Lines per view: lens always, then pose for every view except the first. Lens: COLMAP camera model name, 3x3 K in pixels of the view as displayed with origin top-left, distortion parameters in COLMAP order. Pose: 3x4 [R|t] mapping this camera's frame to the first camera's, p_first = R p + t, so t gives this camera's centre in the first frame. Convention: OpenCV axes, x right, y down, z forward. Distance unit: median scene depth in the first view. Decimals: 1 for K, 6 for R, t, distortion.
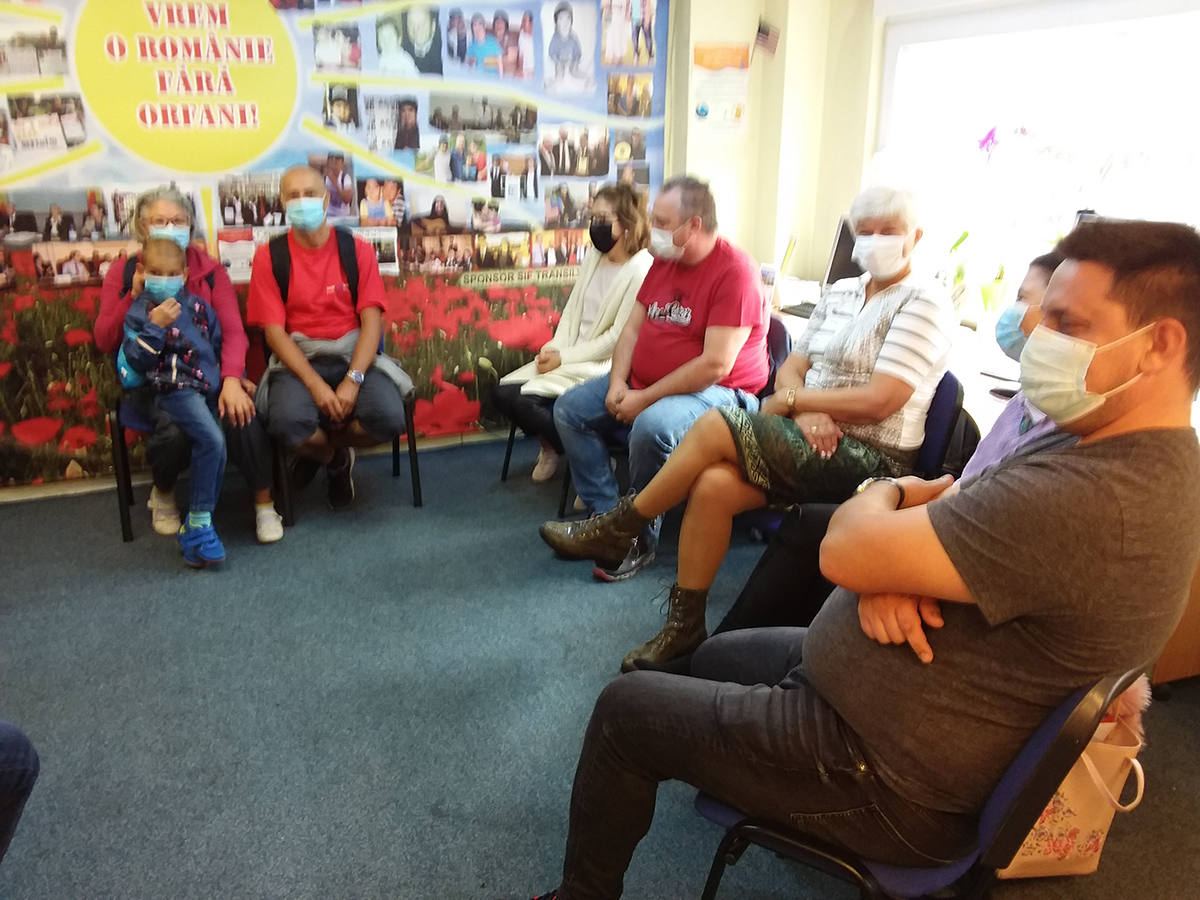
lens RADIAL K [[965.0, 0, 587.6], [0, 965.0, 432.1], [0, 0, 1]] dist [0.127366, -0.213968]
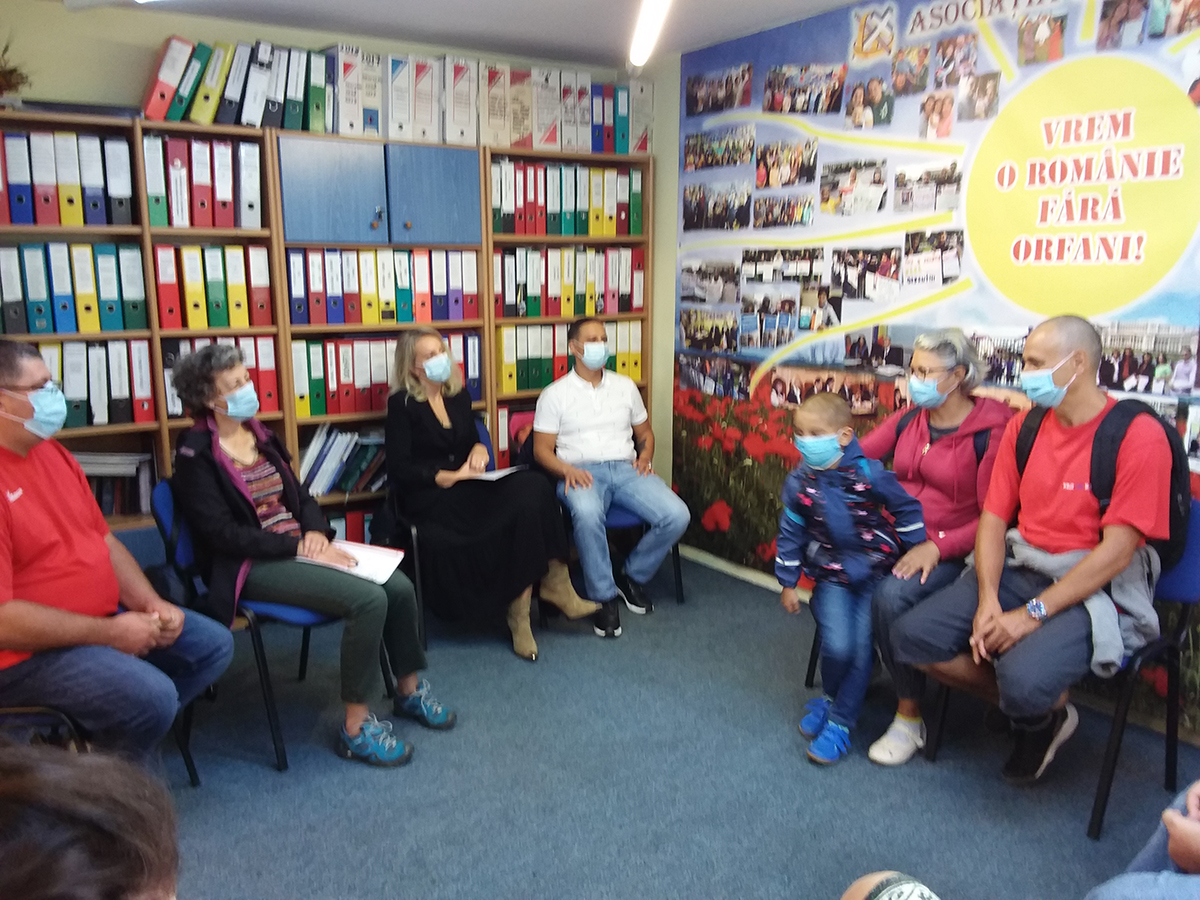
lens RADIAL K [[965.0, 0, 585.6], [0, 965.0, 444.7], [0, 0, 1]] dist [0.127366, -0.213968]
pose [[0.204236, 0.182643, -0.961732, 0.311502], [-0.277627, 0.952910, 0.122010, -0.147493], [0.938728, 0.242084, 0.245325, 0.438453]]
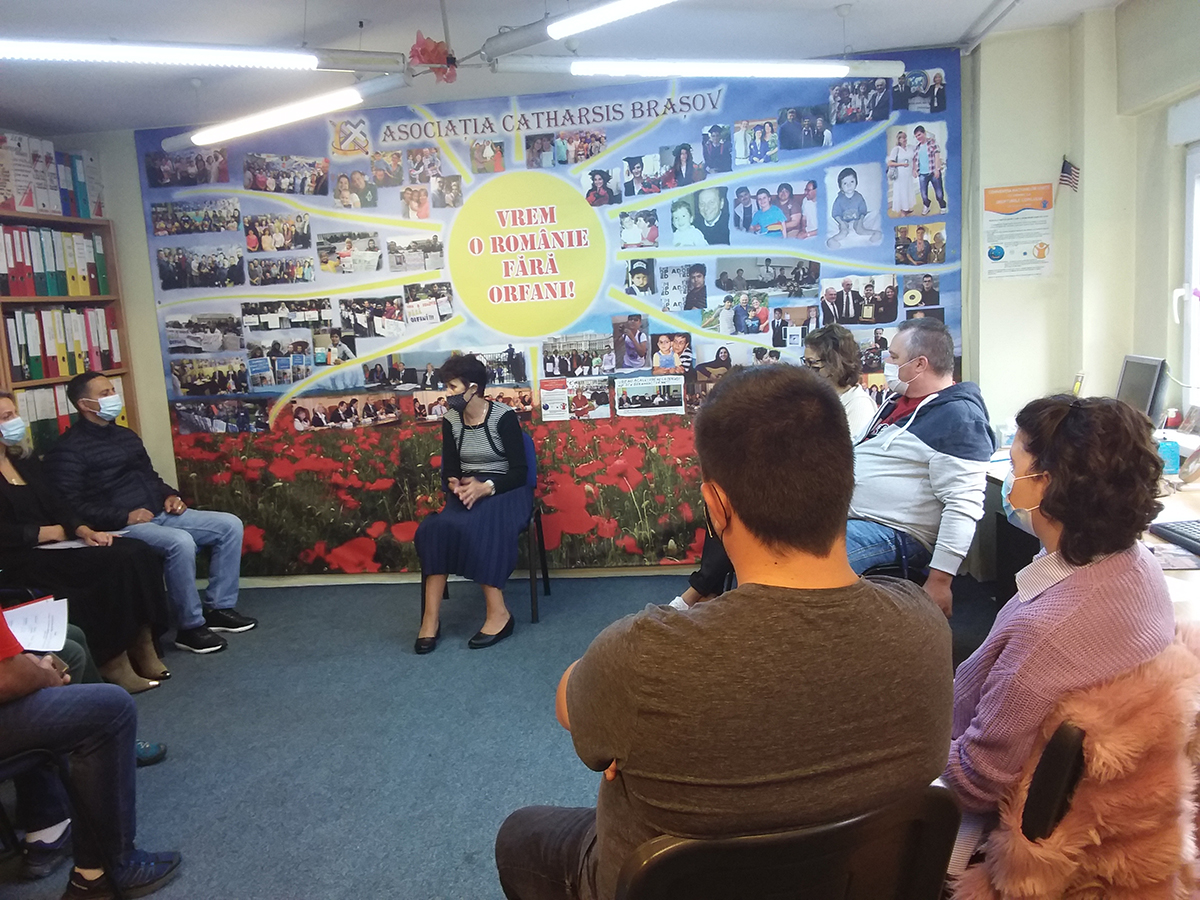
lens RADIAL K [[965.0, 0, 579.2], [0, 965.0, 441.3], [0, 0, 1]] dist [0.127366, -0.213968]
pose [[0.862845, 0.023520, -0.504921, 0.280404], [-0.091275, 0.989746, -0.109873, 0.001382], [0.497159, 0.140890, 0.856144, -0.015078]]
